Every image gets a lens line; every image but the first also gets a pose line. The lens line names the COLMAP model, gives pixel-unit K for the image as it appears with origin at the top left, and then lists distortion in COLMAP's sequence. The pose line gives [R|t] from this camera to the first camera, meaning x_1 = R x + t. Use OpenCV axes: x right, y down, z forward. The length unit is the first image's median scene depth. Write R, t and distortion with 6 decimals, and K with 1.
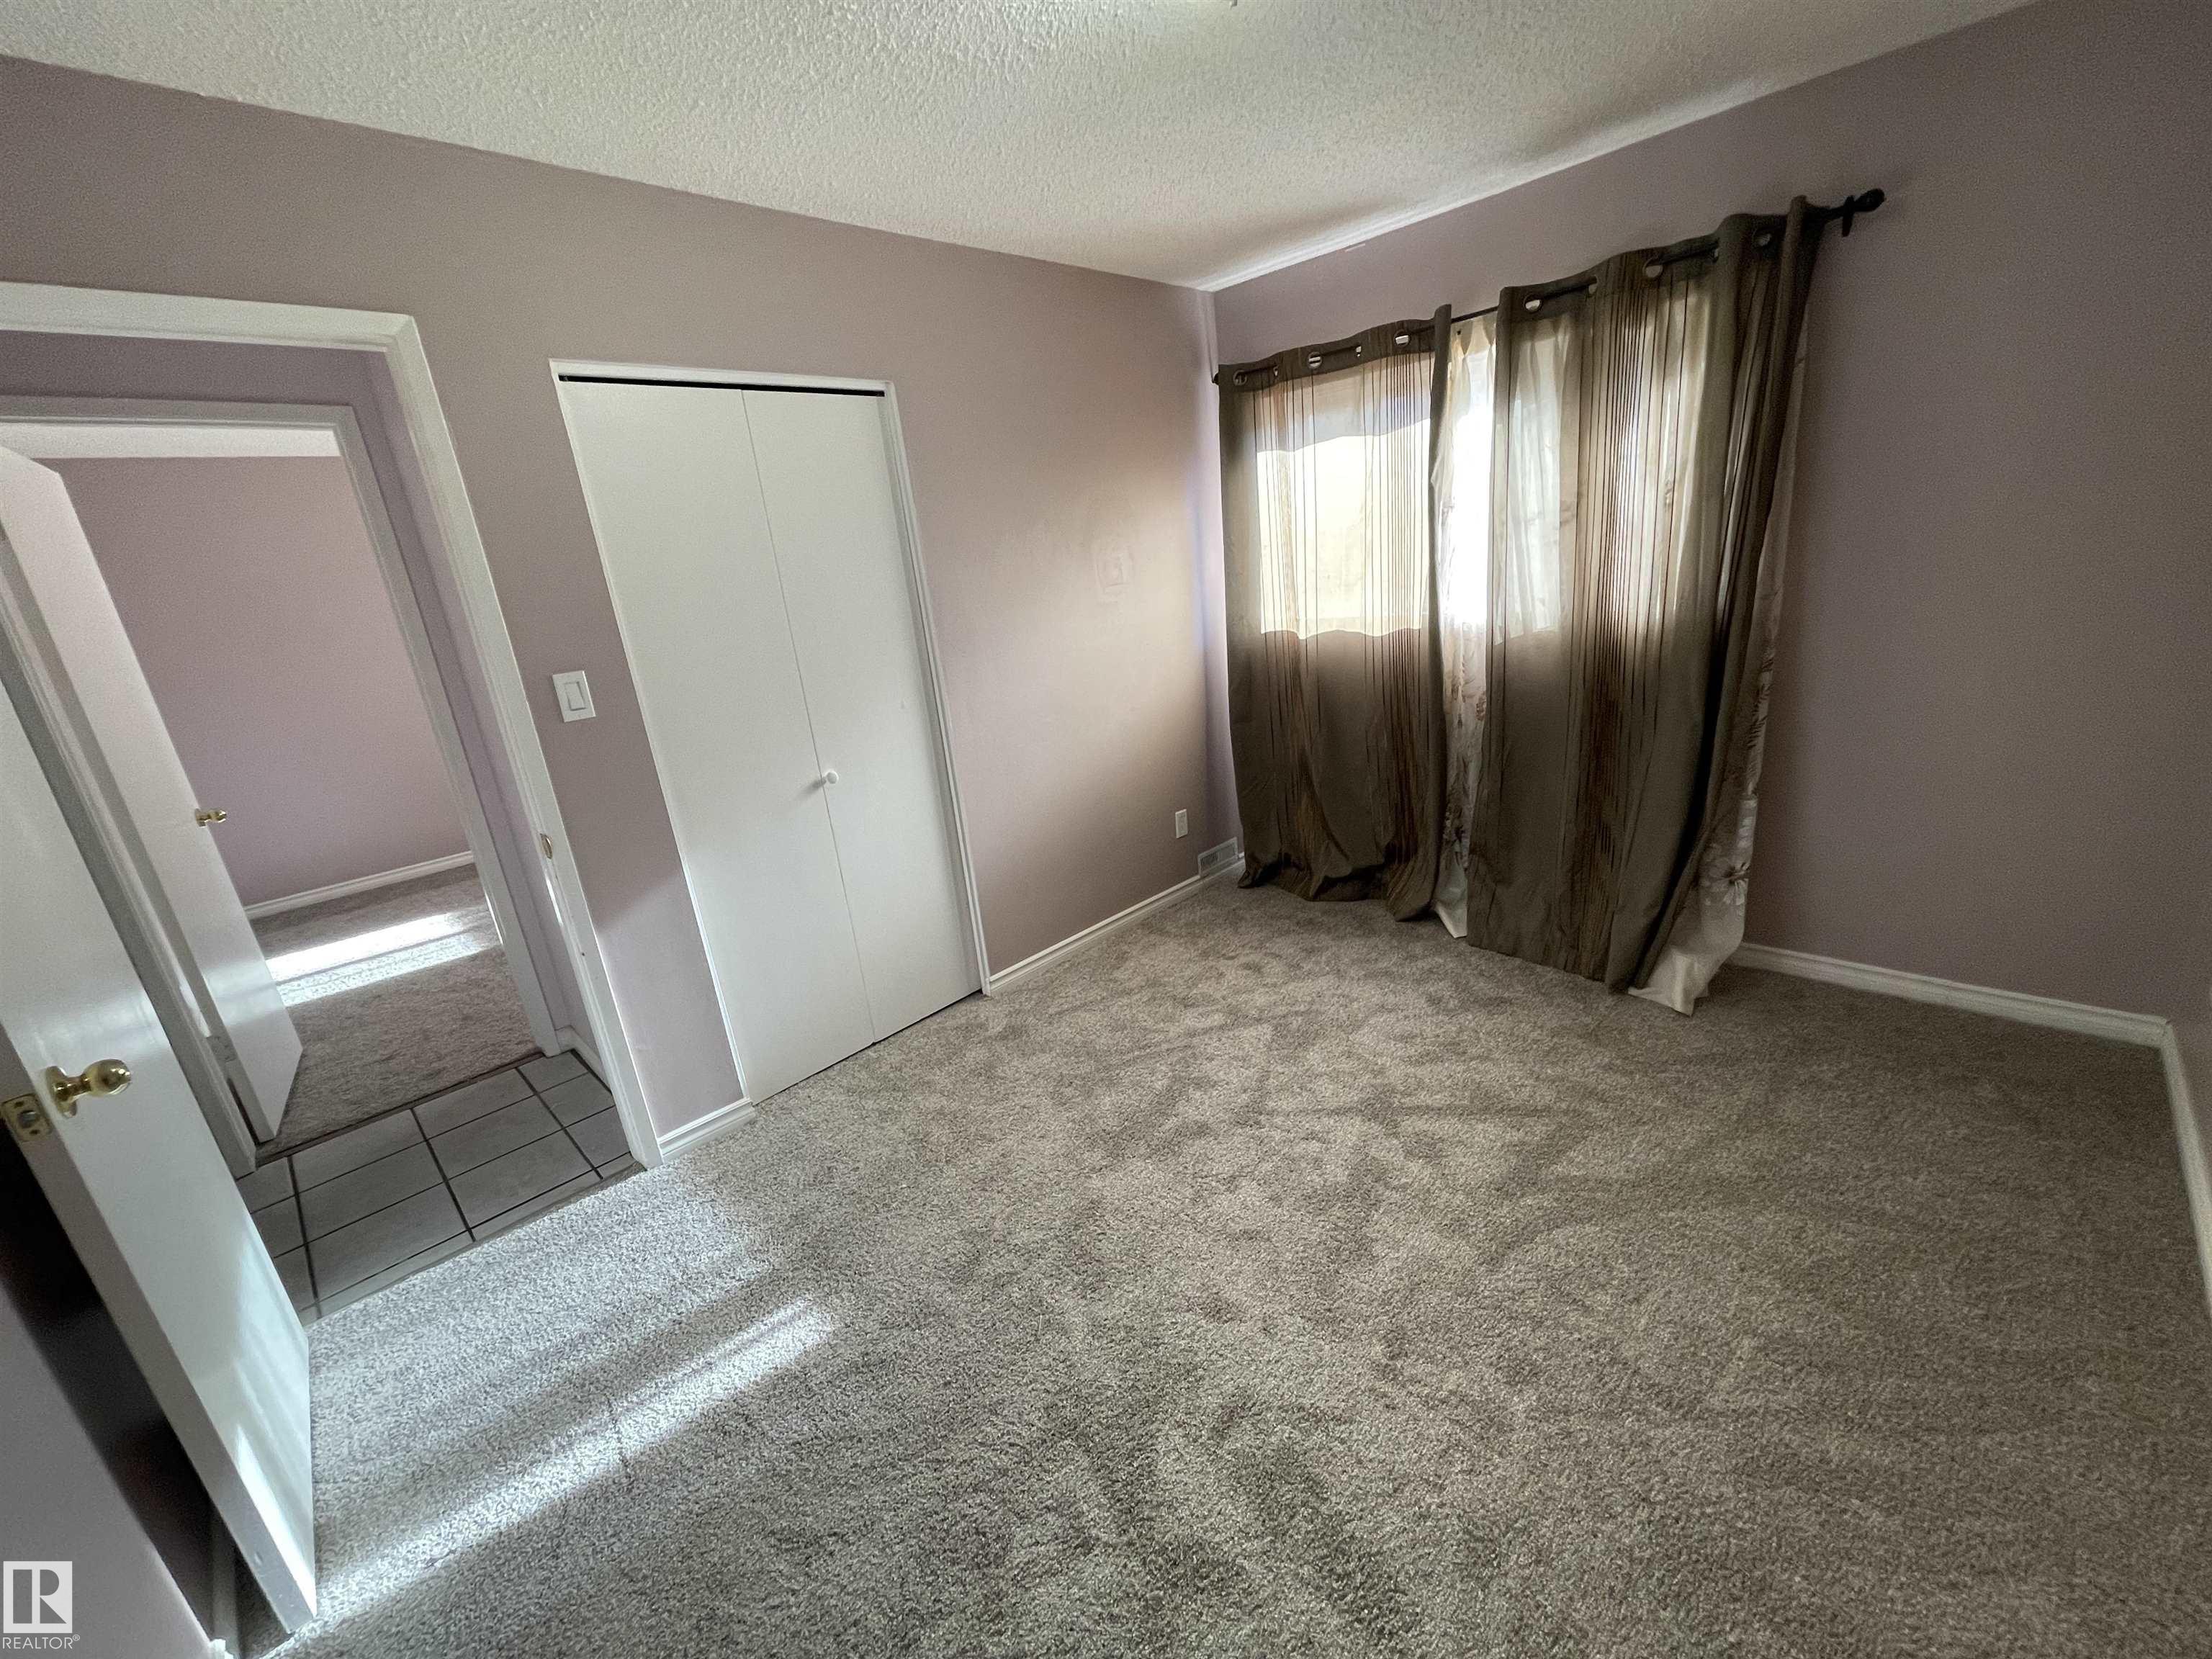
lens RADIAL K [[889.8, 0, 1100.7], [0, 889.8, 836.6], [0, 0, 1]] dist [0.002101, -0.000021]
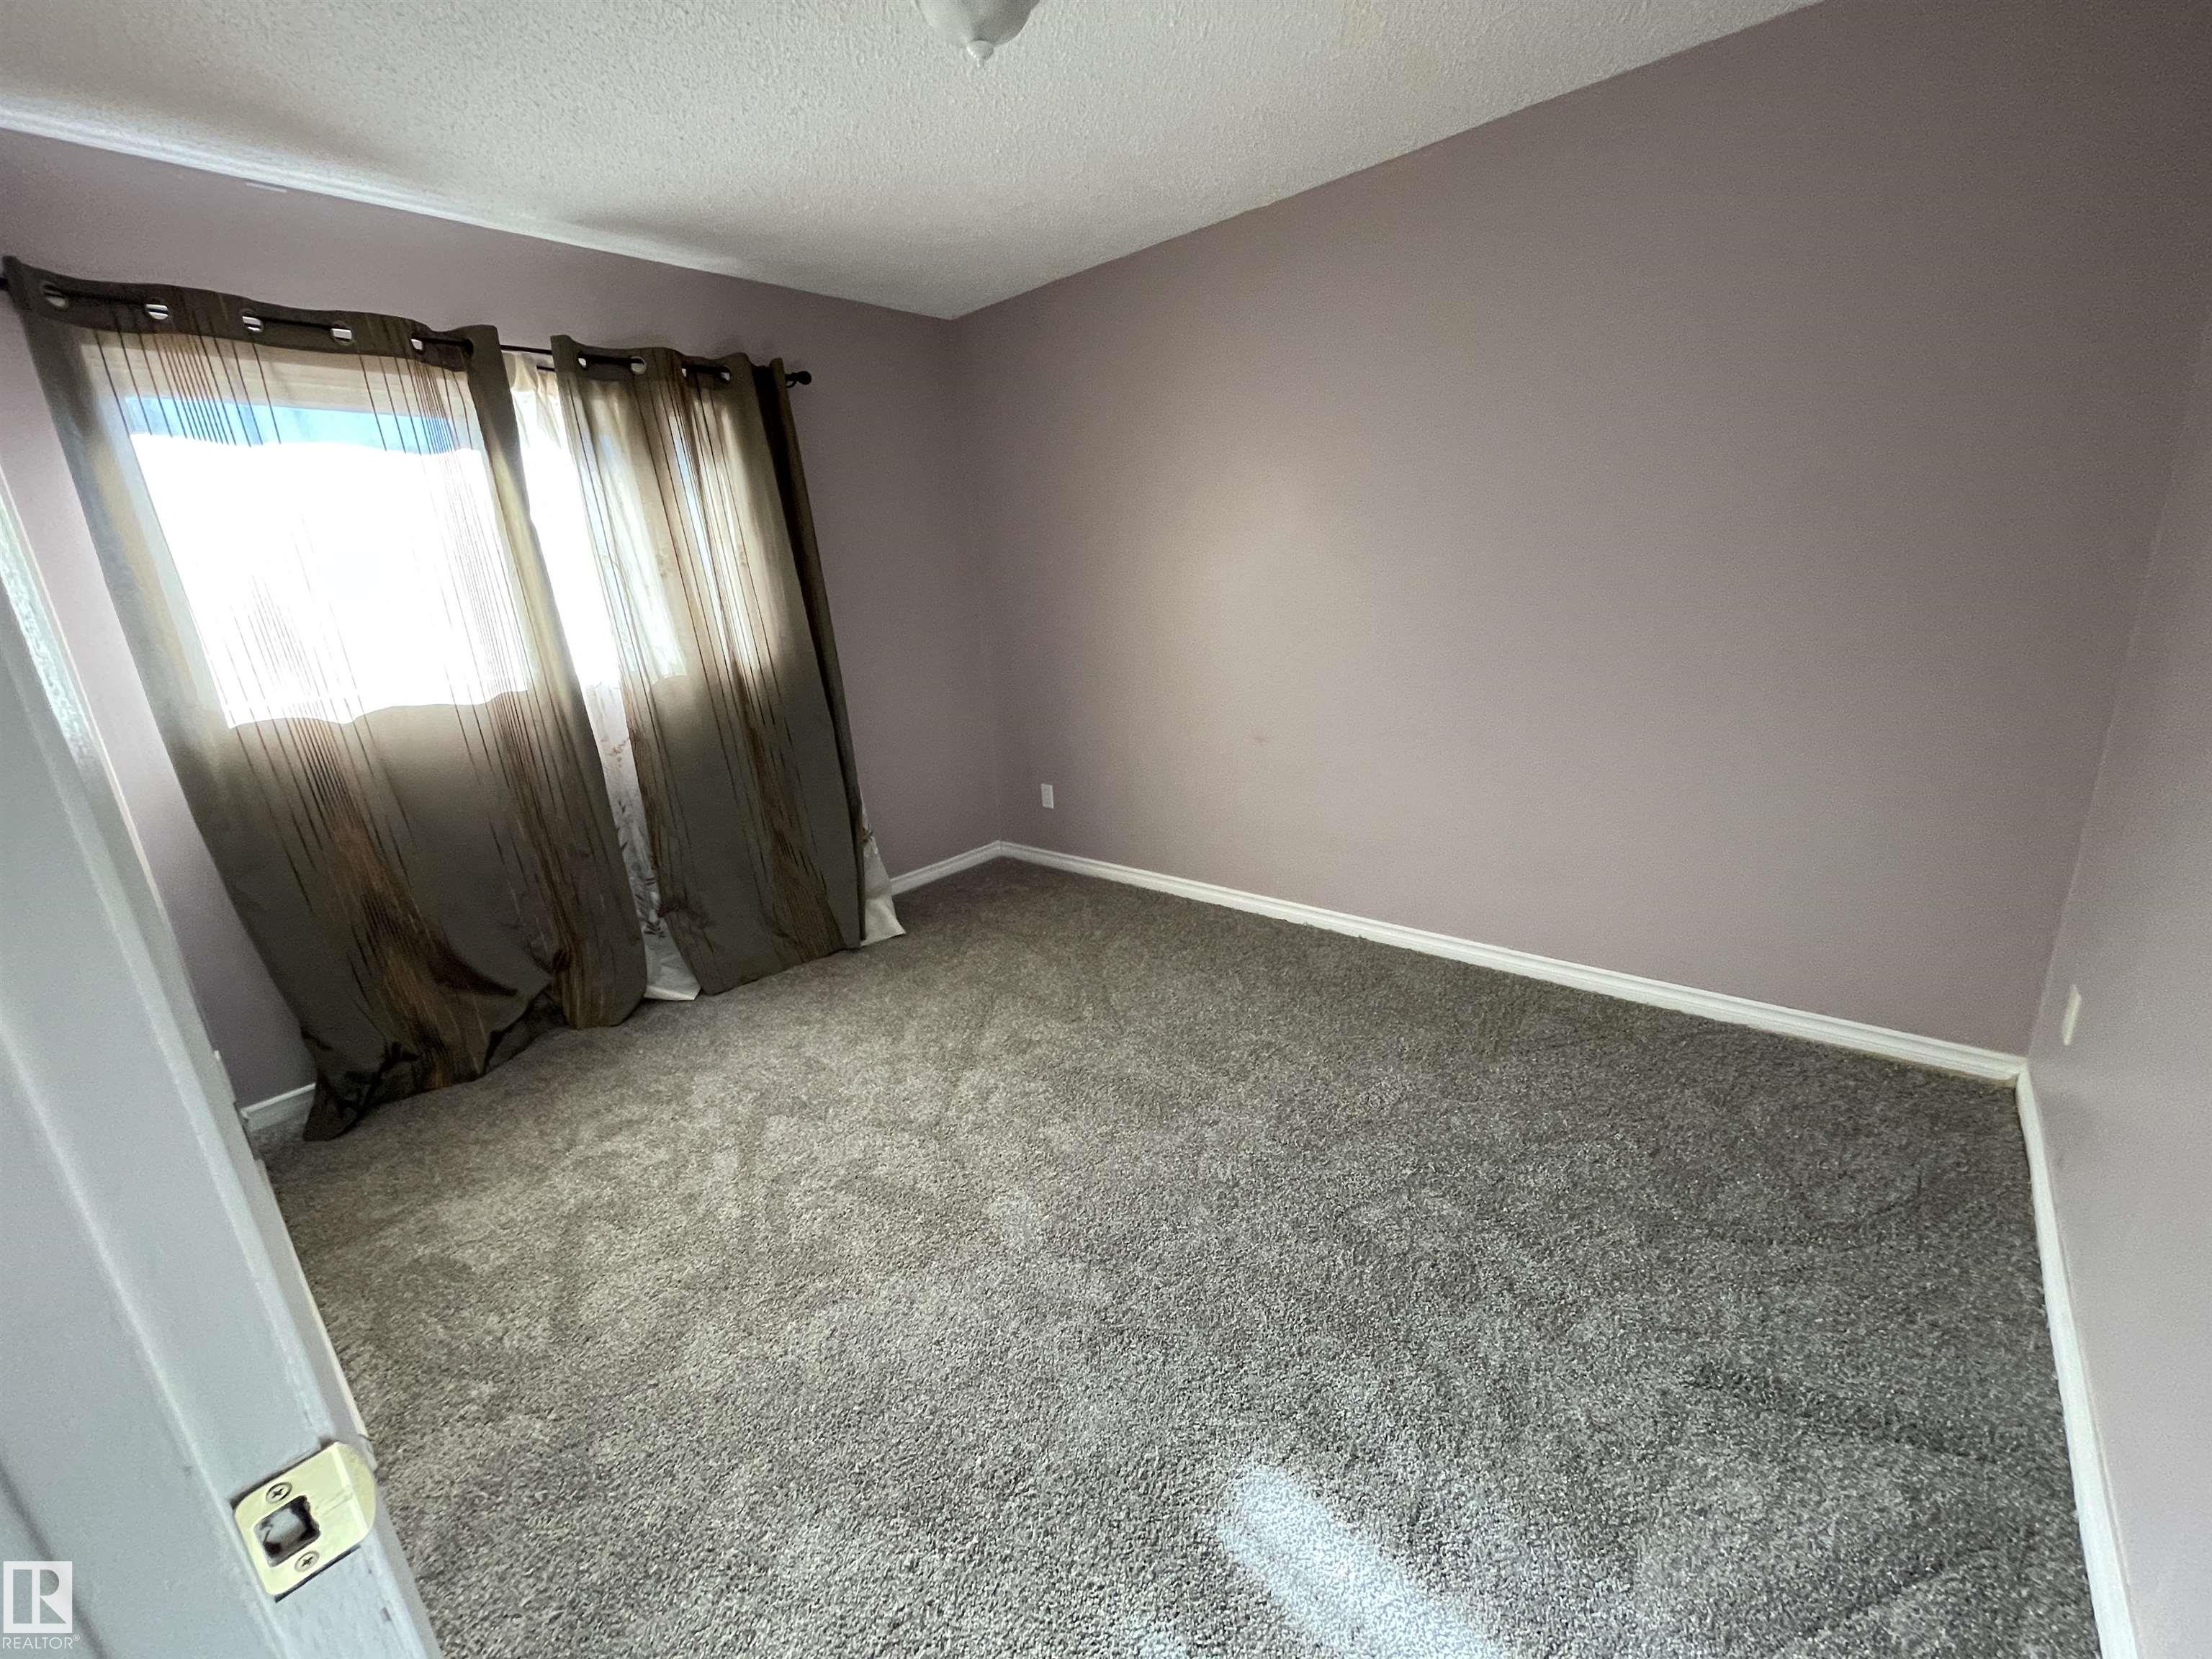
lens RADIAL K [[889.8, 0, 1100.7], [0, 889.8, 836.6], [0, 0, 1]] dist [0.002101, -0.000021]
pose [[-0.055058, -0.182026, 0.981751, -0.588781], [0.368065, 0.910301, 0.189420, -0.072304], [-0.928168, 0.371778, 0.016878, 0.582036]]
